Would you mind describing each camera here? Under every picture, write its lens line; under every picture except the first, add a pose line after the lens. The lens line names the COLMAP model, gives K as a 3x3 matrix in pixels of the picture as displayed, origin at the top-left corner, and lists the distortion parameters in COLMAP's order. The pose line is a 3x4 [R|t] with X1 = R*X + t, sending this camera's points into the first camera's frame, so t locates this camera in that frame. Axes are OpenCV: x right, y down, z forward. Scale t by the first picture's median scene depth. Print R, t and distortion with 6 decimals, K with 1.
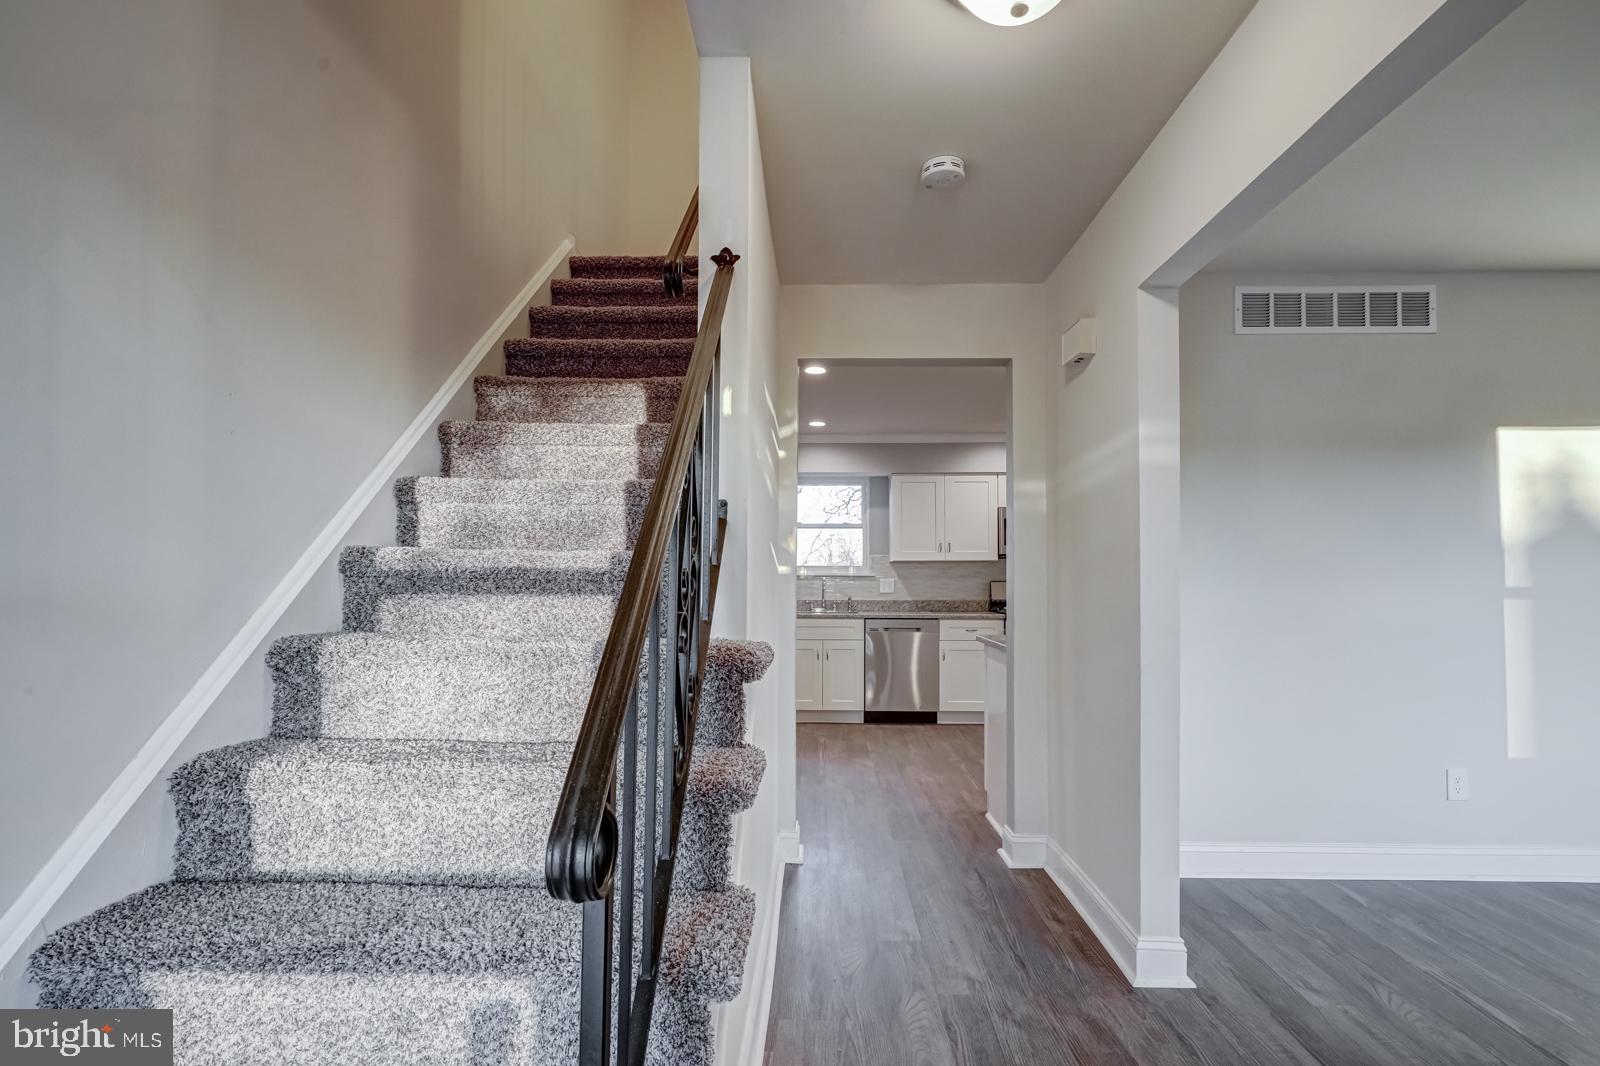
lens RADIAL K [[752.0, 0, 805.3], [0, 752.0, 563.0], [0, 0, 1]] dist [-0.002068, 0.000293]
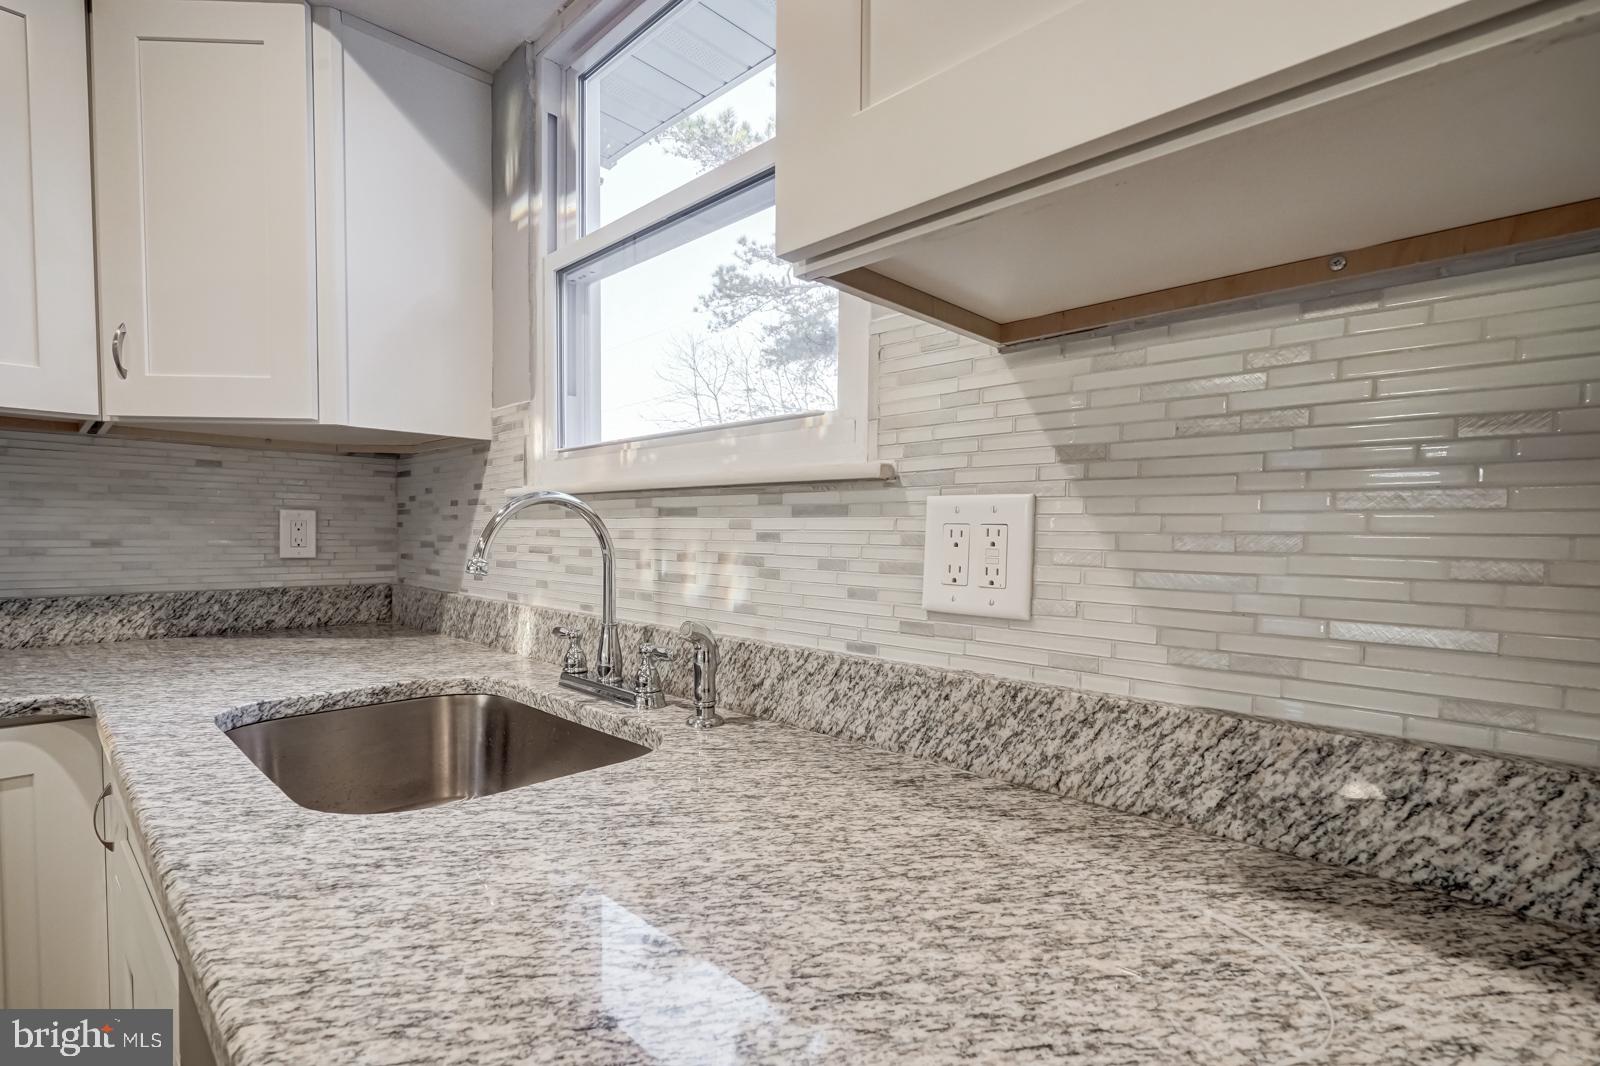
lens RADIAL K [[749.5, 0, 802.2], [0, 749.5, 574.6], [0, 0, 1]] dist [0.001532, 0.000433]
pose [[0.735517, 0.033507, -0.676677, 0.350846], [0.011345, 0.998027, 0.061751, 0.053994], [0.677411, -0.053096, 0.733686, 1.858589]]
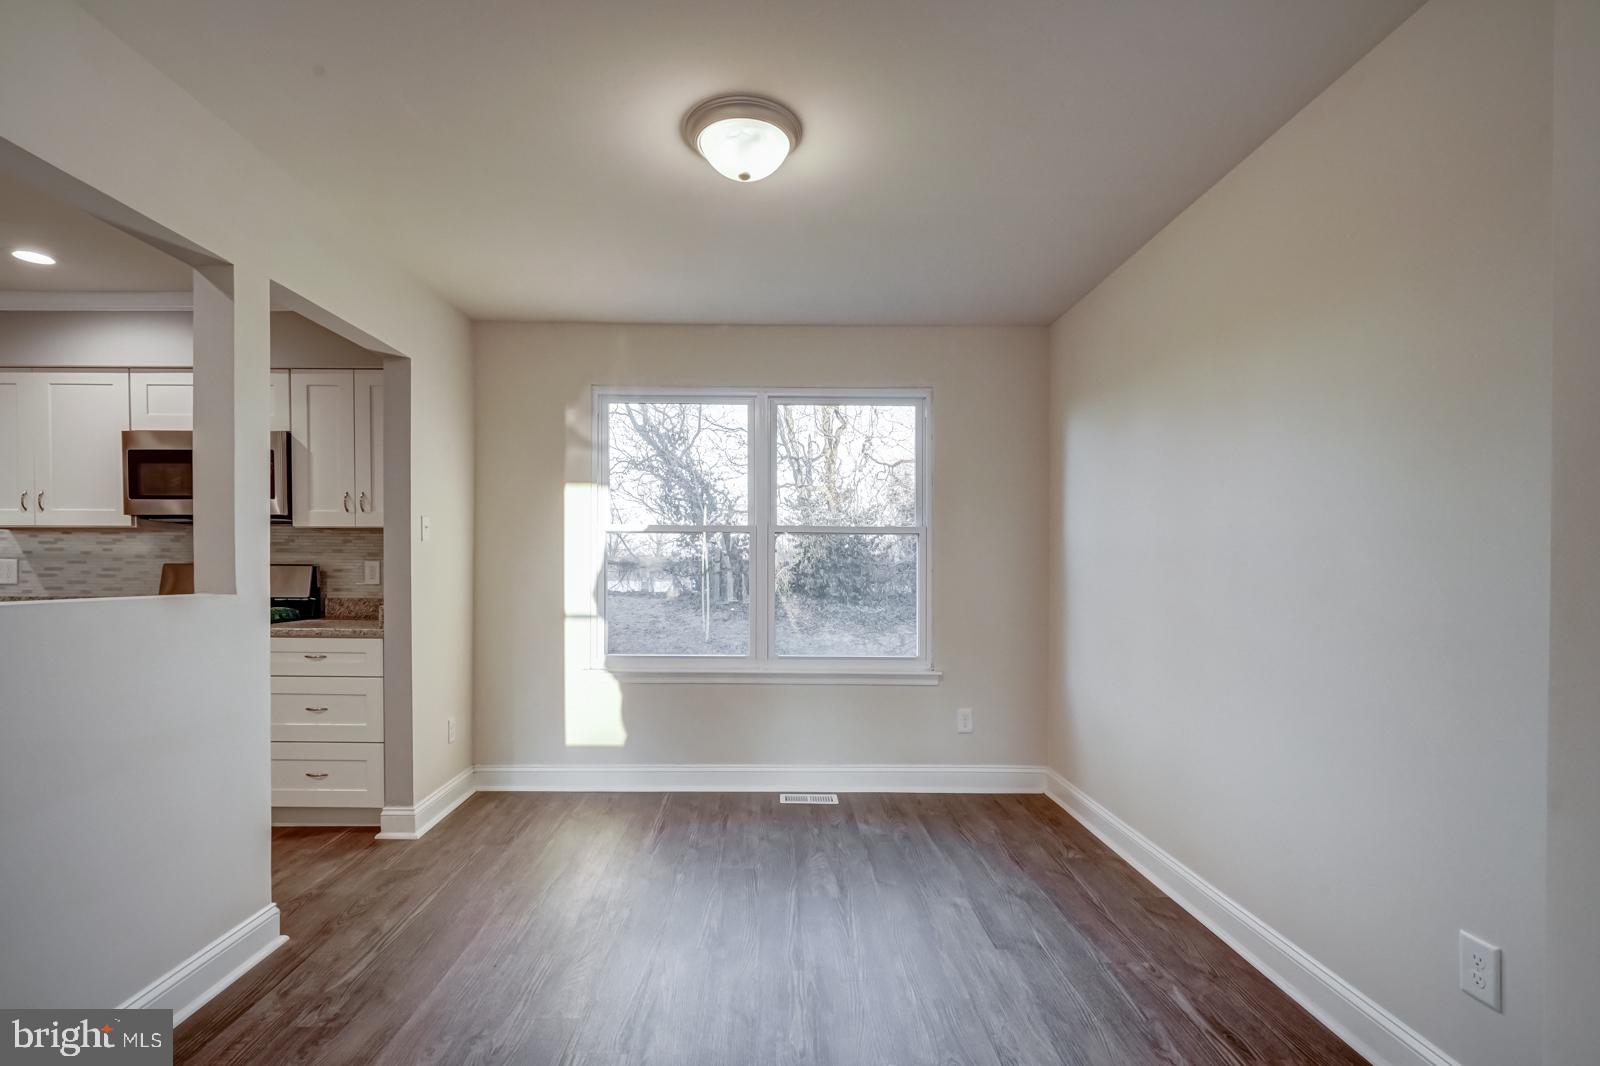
lens RADIAL K [[733.1, 0, 795.5], [0, 733.1, 573.7], [0, 0, 1]] dist [-0.000438, 0.000178]
pose [[0.998862, -0.001809, 0.047659, 1.425174], [0.000358, 0.999537, 0.030439, 0.031829], [-0.047692, -0.030388, 0.998400, 0.855574]]
